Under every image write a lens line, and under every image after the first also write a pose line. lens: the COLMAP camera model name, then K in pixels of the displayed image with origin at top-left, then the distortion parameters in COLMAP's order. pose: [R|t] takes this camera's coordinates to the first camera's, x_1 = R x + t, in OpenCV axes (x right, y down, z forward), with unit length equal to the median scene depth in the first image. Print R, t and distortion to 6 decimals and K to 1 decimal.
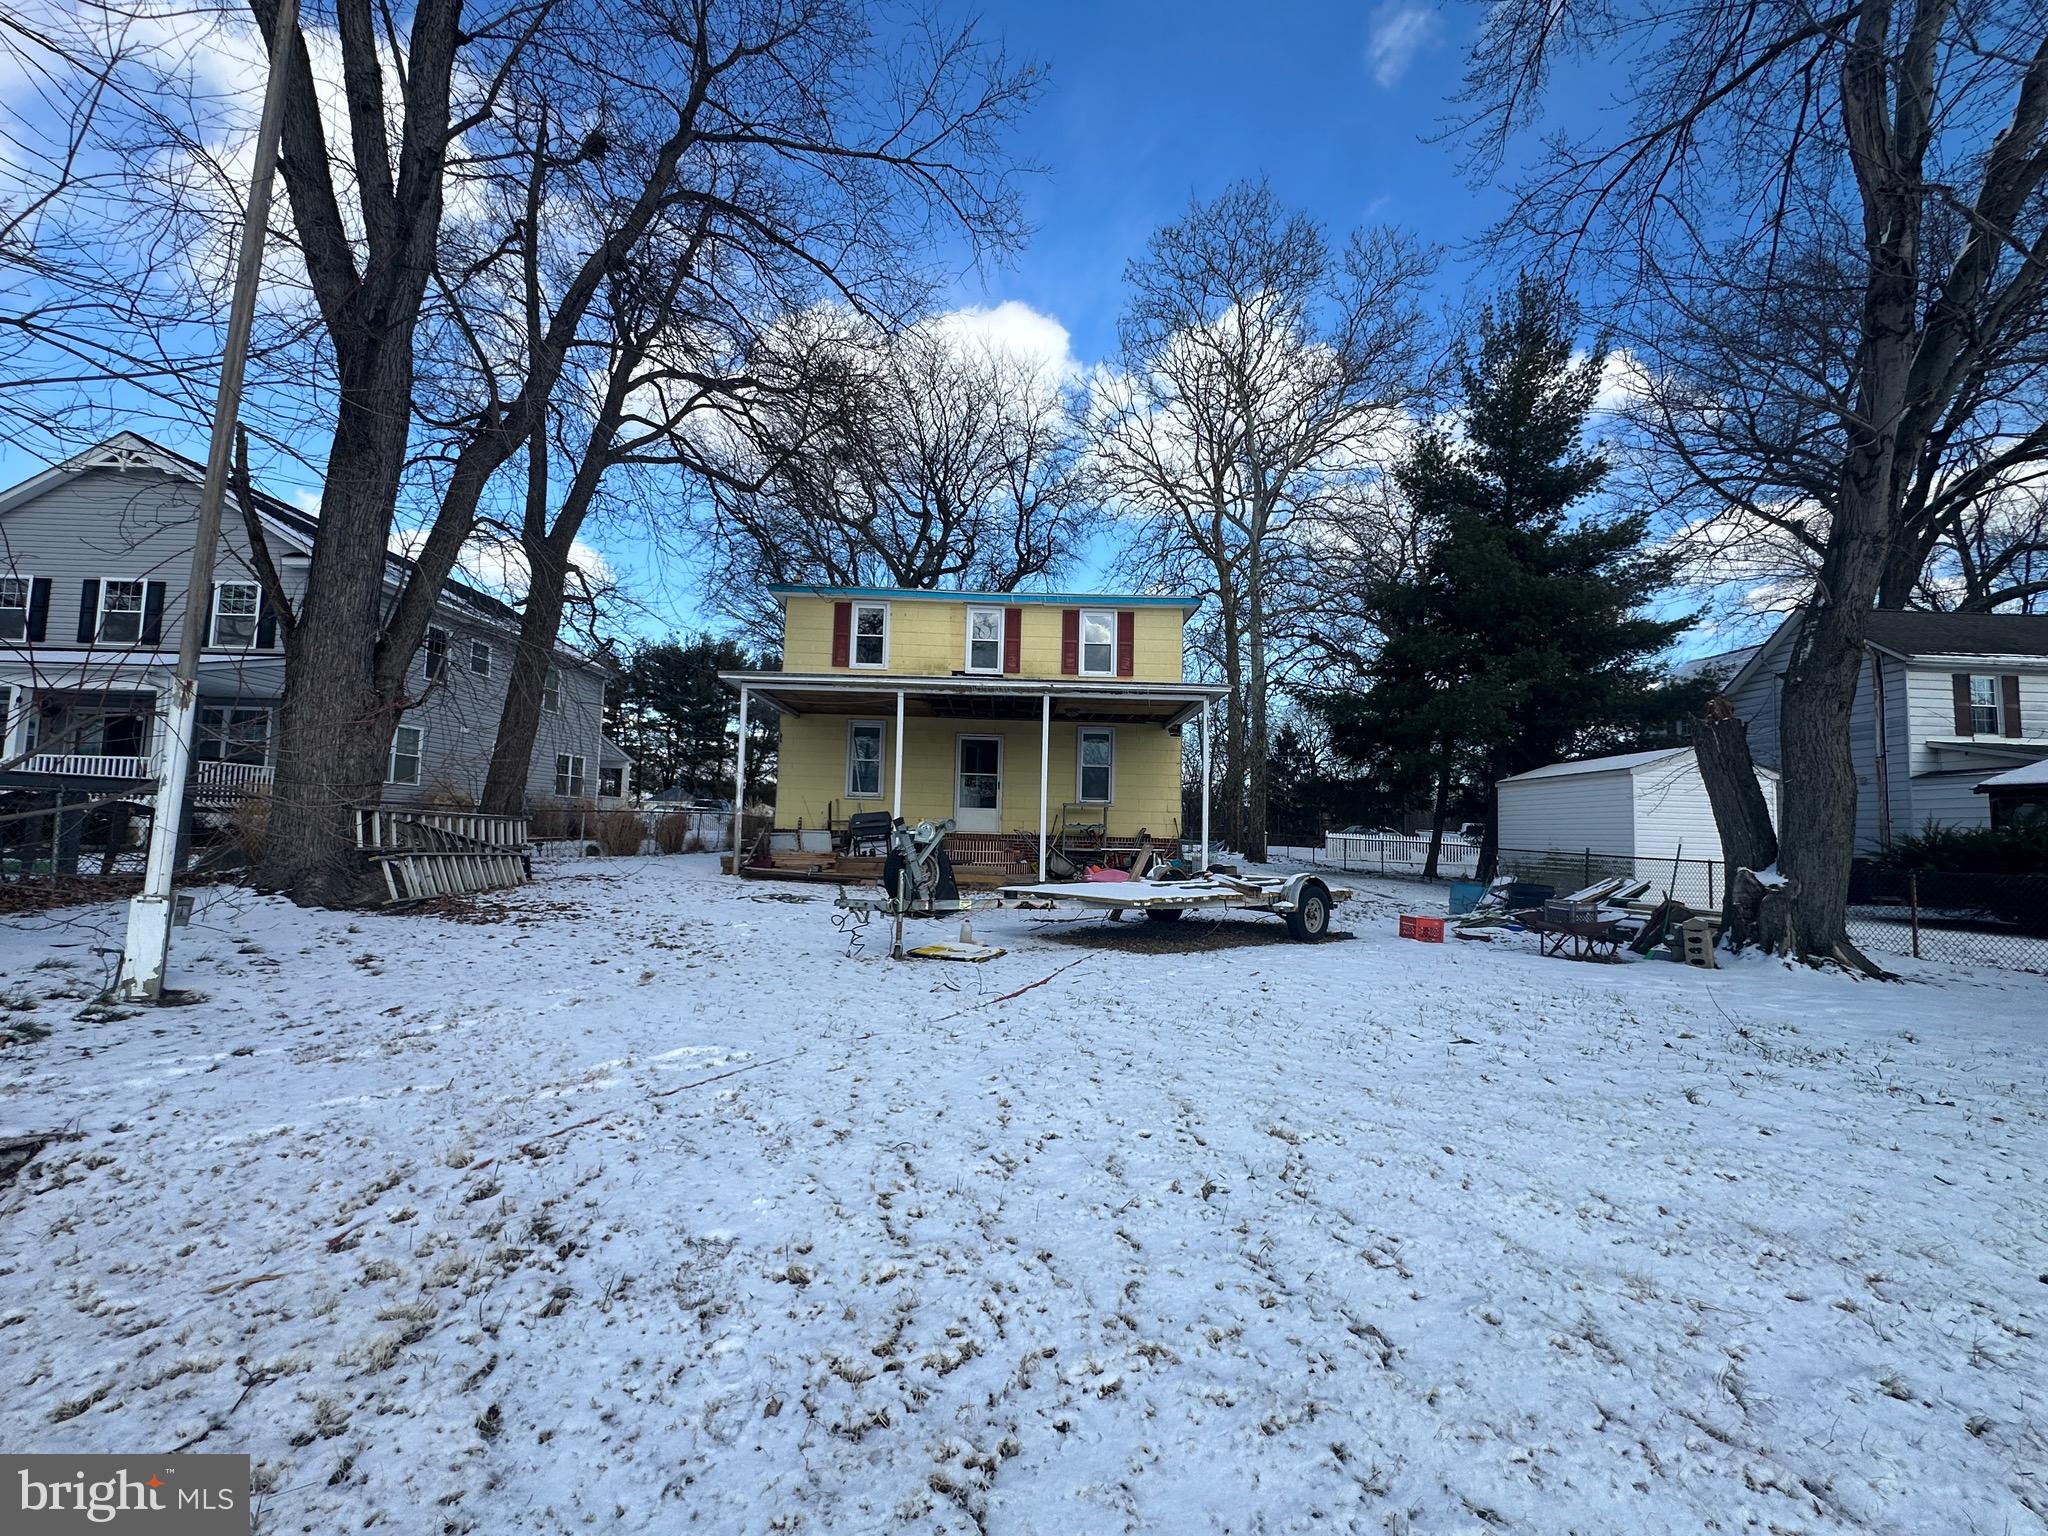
lens RADIAL K [[866.8, 0, 1037.4], [0, 866.8, 771.0], [0, 0, 1]] dist [0.006484, -0.000007]
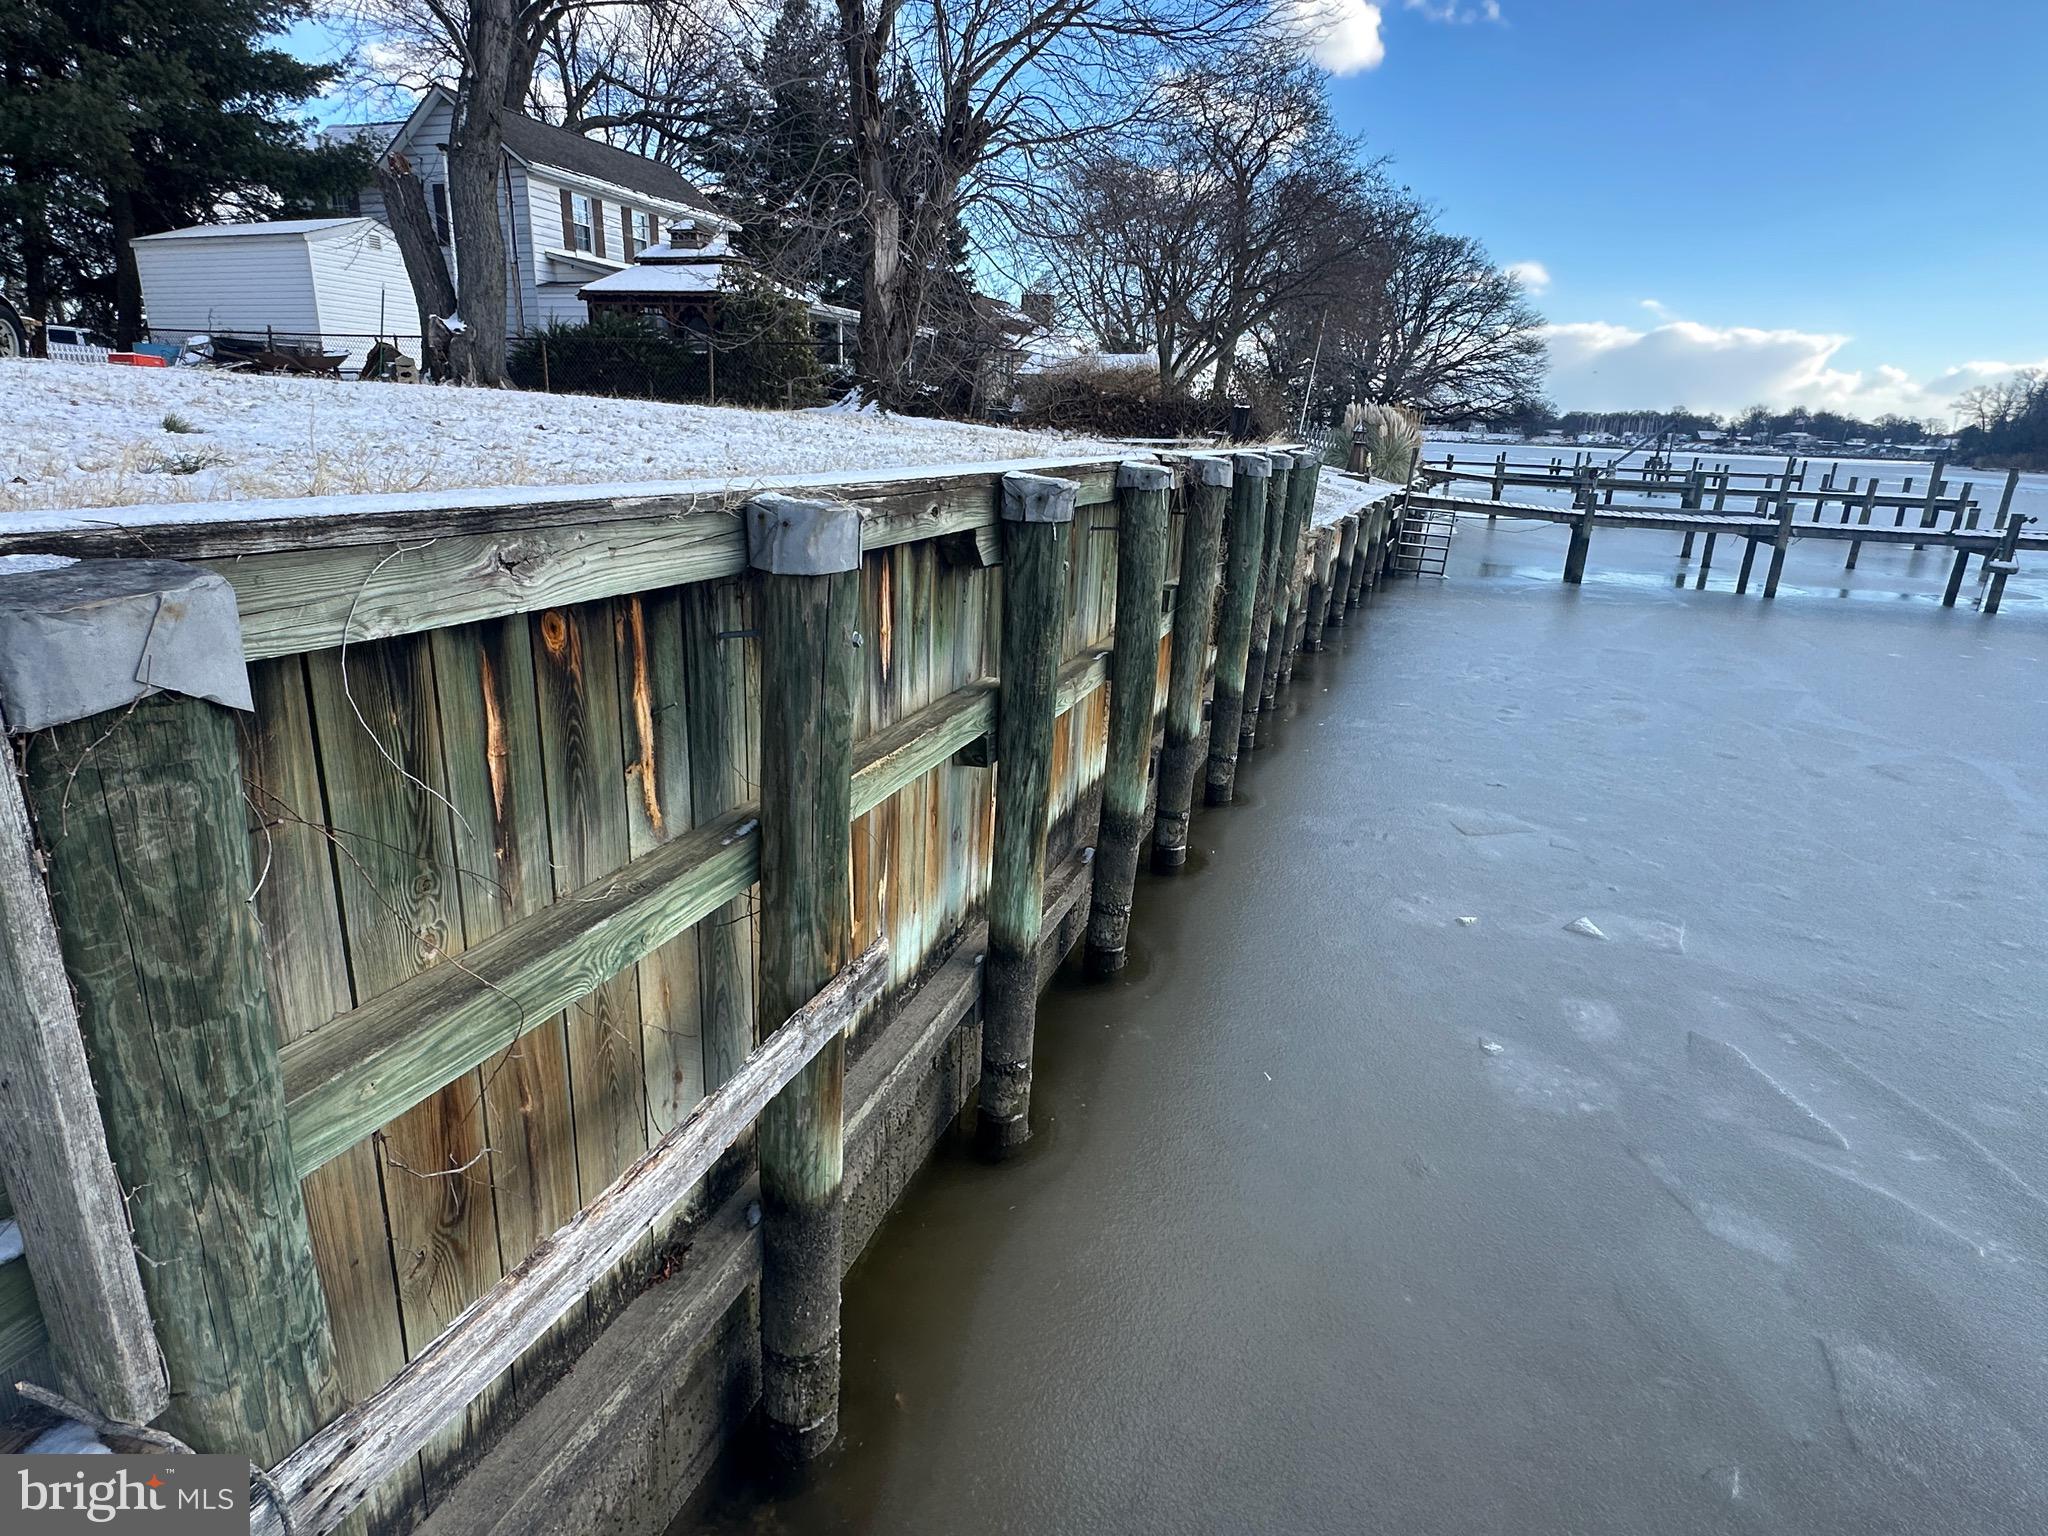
lens RADIAL K [[1099.1, 0, 1019.1], [0, 1099.1, 759.4], [0, 0, 1]] dist [-0.003546, -0.000900]
pose [[0.383349, -0.282249, 0.879420, -0.155049], [-0.088726, 0.936504, 0.339247, 0.043577], [-0.919332, -0.208077, 0.333965, -0.149649]]
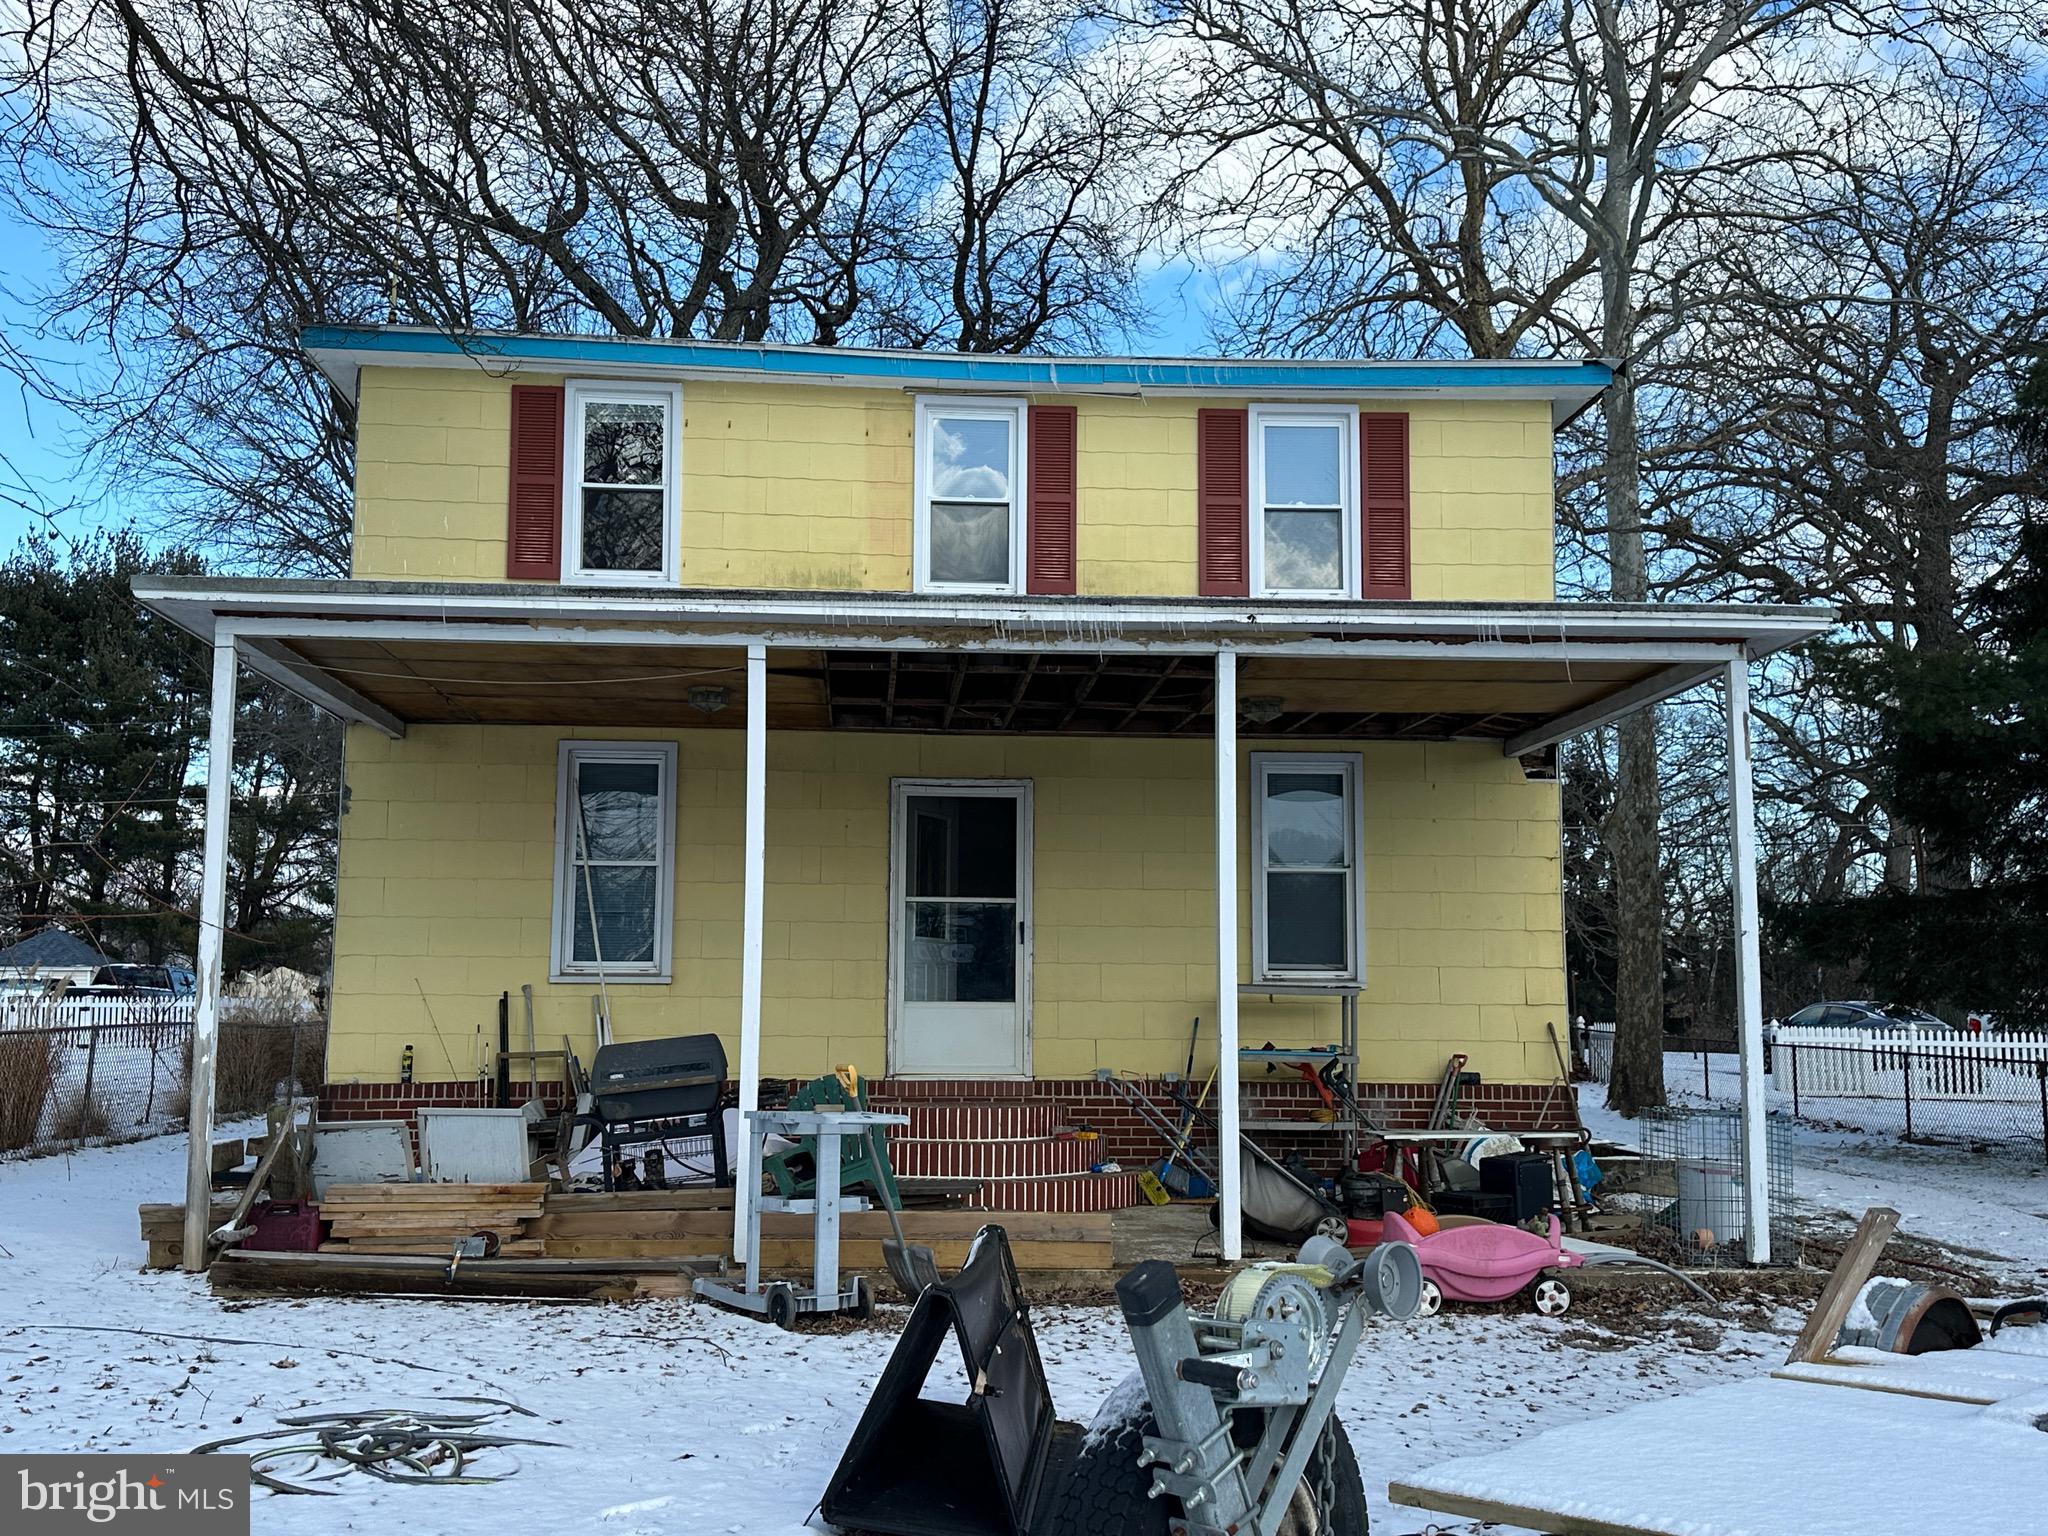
lens RADIAL K [[1972.6, 0, 1024.3], [0, 1972.6, 789.9], [0, 0, 1]] dist [0.152897, -0.263675]
pose [[0.998700, -0.013941, 0.049040, -0.073795], [0.015814, 0.999152, -0.038022, -0.008606], [-0.048468, 0.038748, 0.998073, 0.224745]]
